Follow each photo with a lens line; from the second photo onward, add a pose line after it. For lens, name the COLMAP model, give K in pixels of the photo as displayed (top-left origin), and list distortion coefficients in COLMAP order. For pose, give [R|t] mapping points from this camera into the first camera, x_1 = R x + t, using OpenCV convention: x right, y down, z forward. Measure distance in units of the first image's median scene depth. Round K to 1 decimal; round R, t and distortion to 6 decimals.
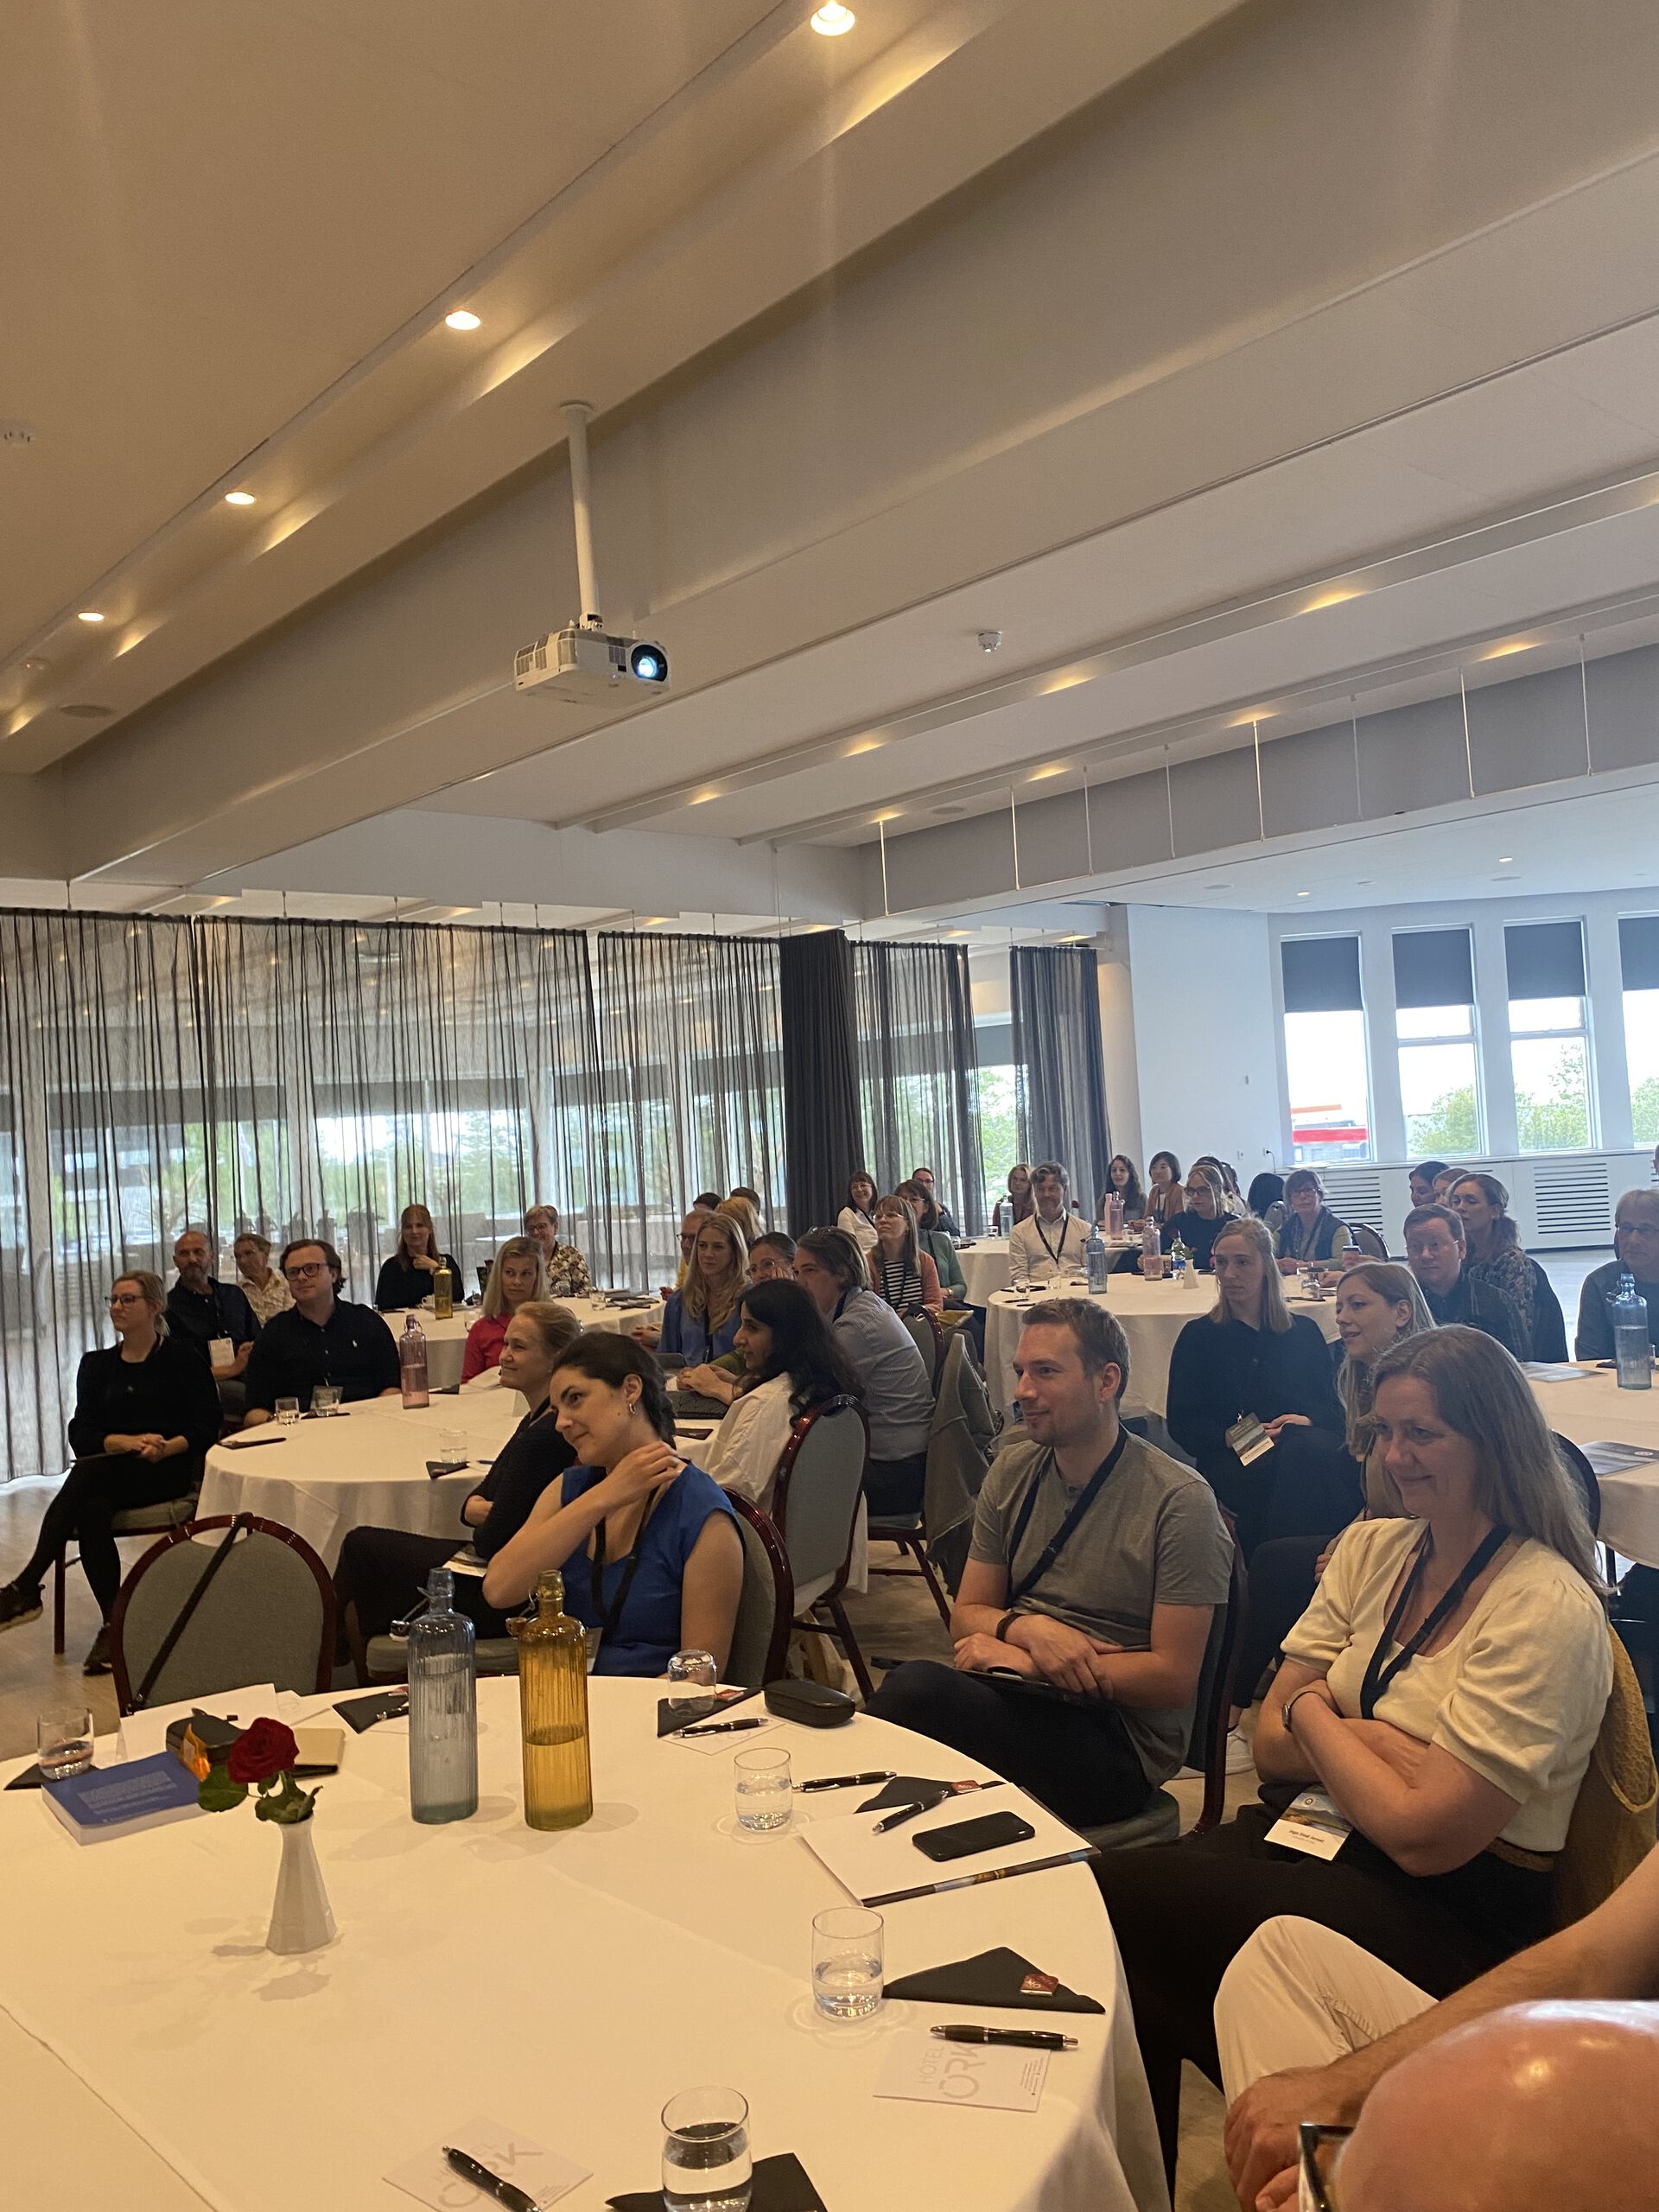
lens RADIAL K [[1710.2, 0, 829.5], [0, 1710.2, 1106.0], [0, 0, 1]] dist [0.024410, -0.001654]
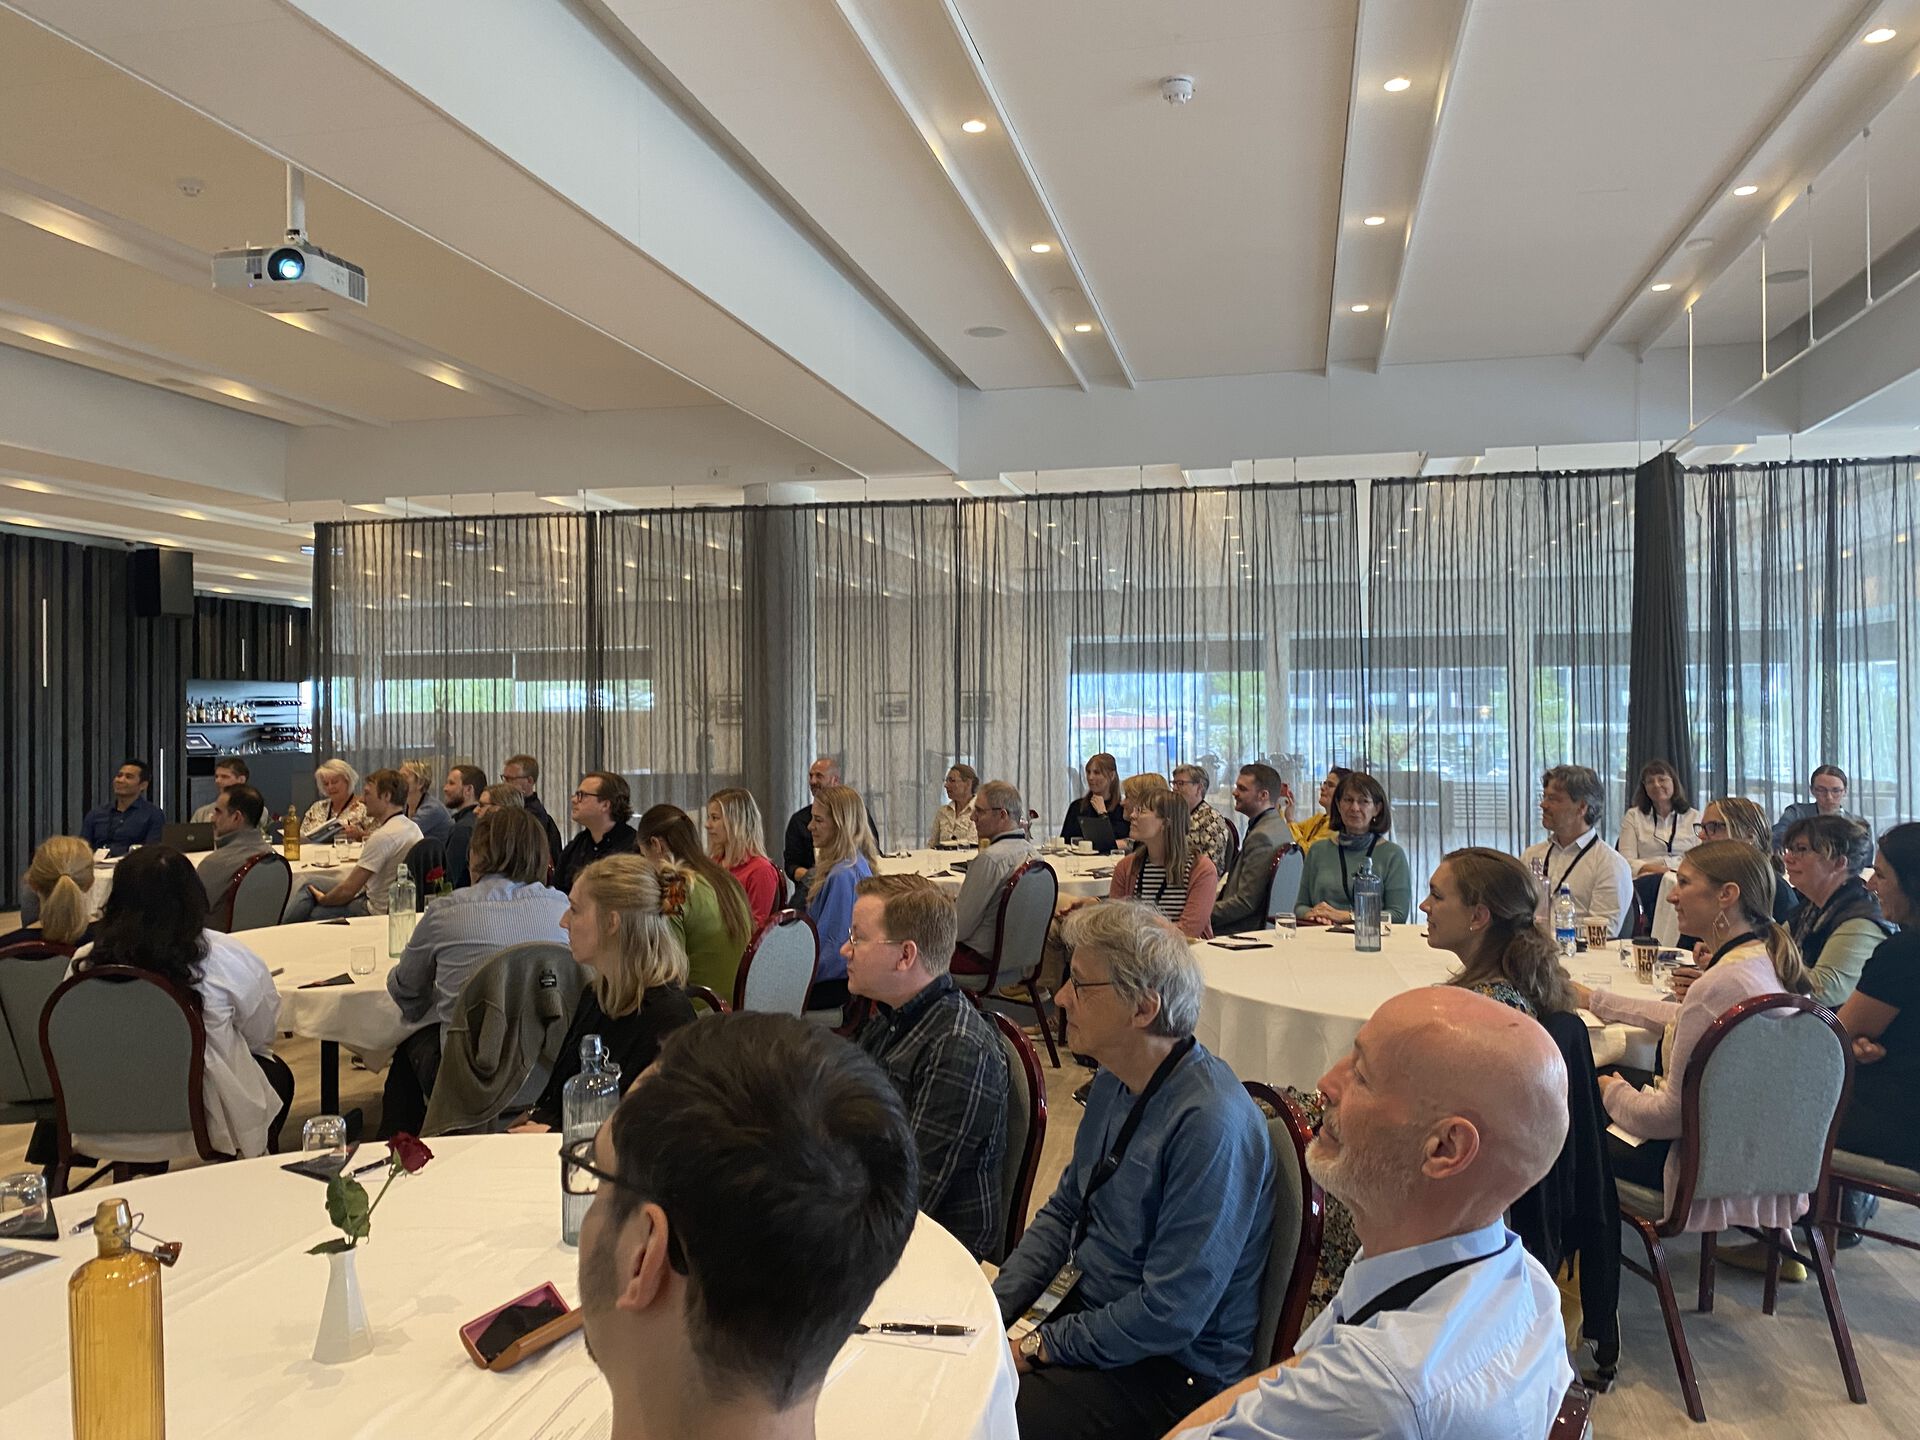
lens RADIAL K [[1484.4, 0, 960.0], [0, 1484.4, 720.0], [0, 0, 1]] dist [0.024410, -0.001654]
pose [[0.593261, 0.056190, -0.803047, 0.387194], [-0.013571, 0.998117, 0.059814, -0.017340], [0.804896, -0.024588, 0.592907, 0.339080]]
